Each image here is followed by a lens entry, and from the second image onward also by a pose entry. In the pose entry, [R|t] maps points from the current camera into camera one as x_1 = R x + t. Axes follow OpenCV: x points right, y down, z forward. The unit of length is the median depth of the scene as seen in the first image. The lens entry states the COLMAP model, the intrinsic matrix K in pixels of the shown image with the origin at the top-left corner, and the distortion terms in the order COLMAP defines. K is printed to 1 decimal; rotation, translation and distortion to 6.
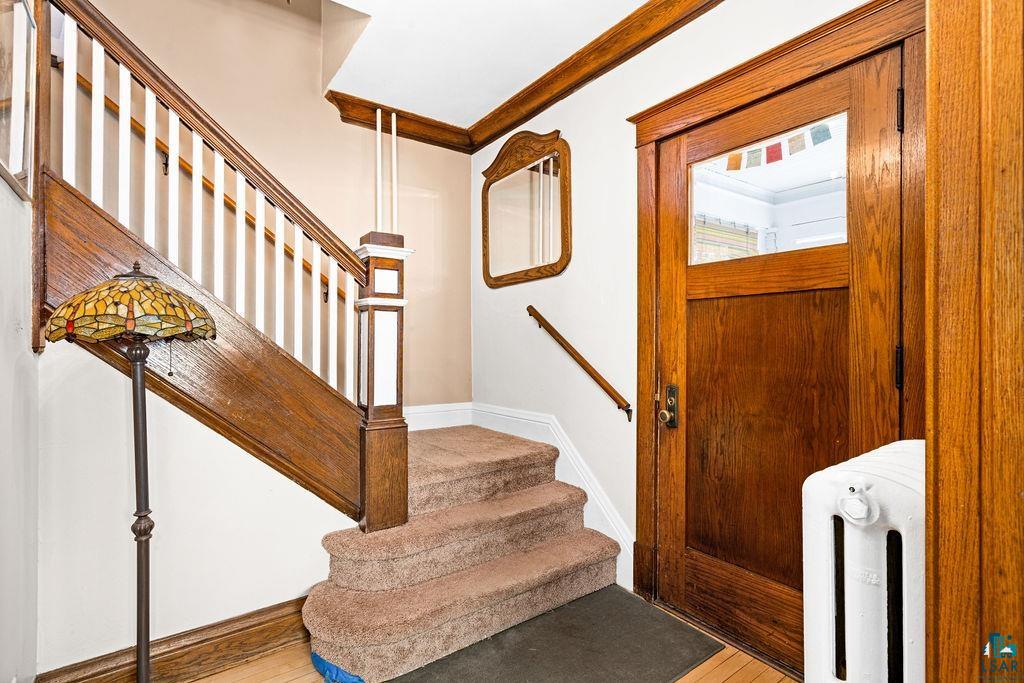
lens RADIAL K [[493.9, 0, 513.0], [0, 493.9, 340.0], [0, 0, 1]] dist [0.000169, 0.000913]
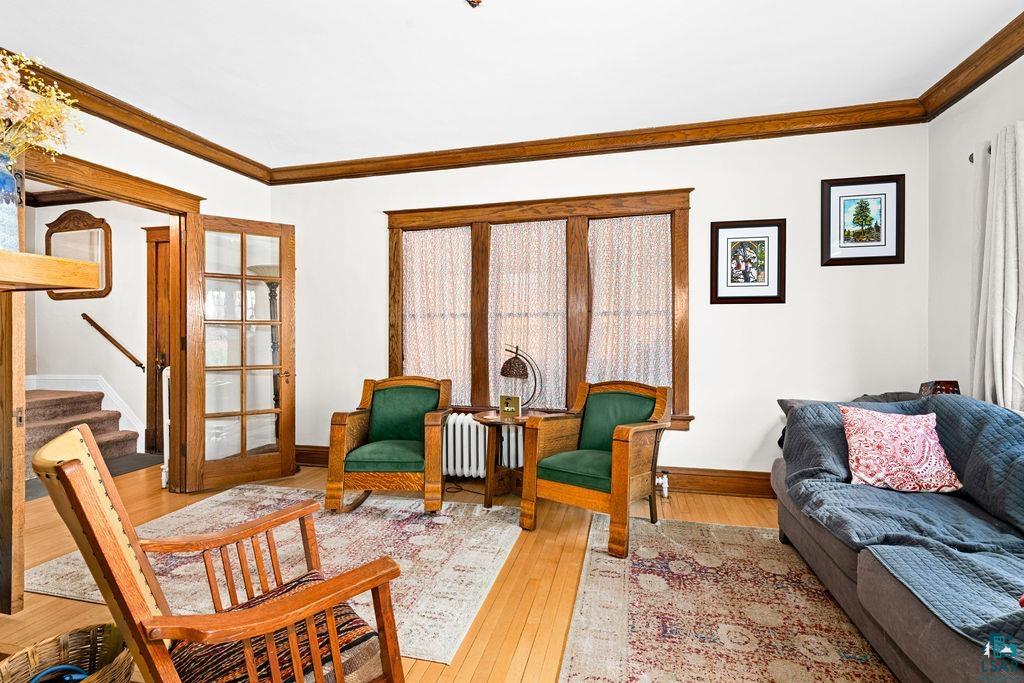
lens RADIAL K [[493.9, 0, 512.9], [0, 493.9, 333.0], [0, 0, 1]] dist [0.000169, 0.000913]
pose [[0.764318, 0.001975, 0.644836, 0.071572], [0.000401, 0.999994, -0.003537, 0.006858], [-0.644839, 0.002962, 0.764313, -1.379106]]
